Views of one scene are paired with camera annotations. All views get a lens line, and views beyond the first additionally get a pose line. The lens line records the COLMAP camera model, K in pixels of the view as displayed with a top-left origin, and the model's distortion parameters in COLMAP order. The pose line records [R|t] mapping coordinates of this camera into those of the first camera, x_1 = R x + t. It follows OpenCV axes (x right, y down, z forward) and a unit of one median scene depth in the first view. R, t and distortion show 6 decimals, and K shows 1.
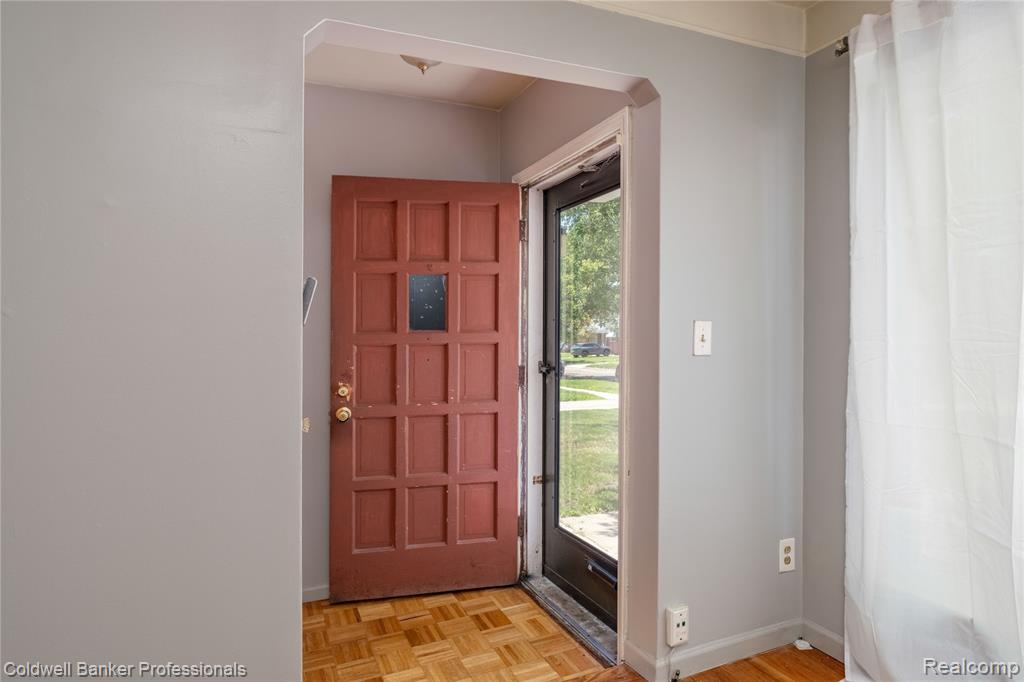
lens RADIAL K [[591.0, 0, 513.4], [0, 591.0, 347.1], [0, 0, 1]] dist [-0.000394, -0.000052]
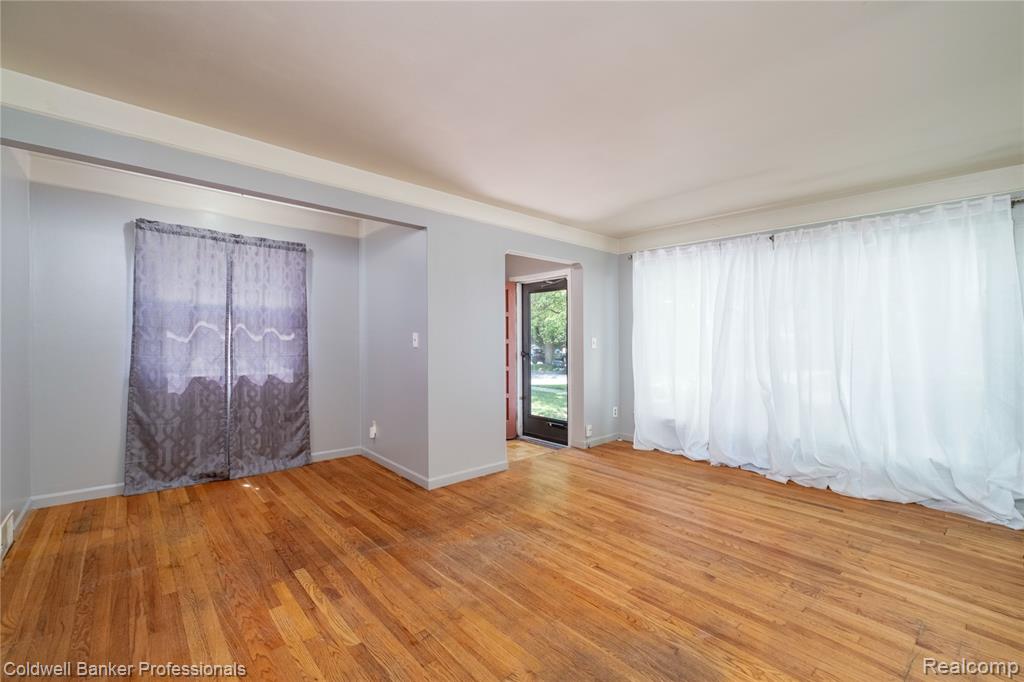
lens RADIAL K [[433.6, 0, 508.8], [0, 433.6, 335.1], [0, 0, 1]] dist [0.000523, 0.000329]
pose [[0.952358, 0.006322, 0.304916, -0.595478], [0.001836, 0.999648, -0.026460, 0.003167], [-0.304976, 0.025759, 0.952012, -0.787754]]
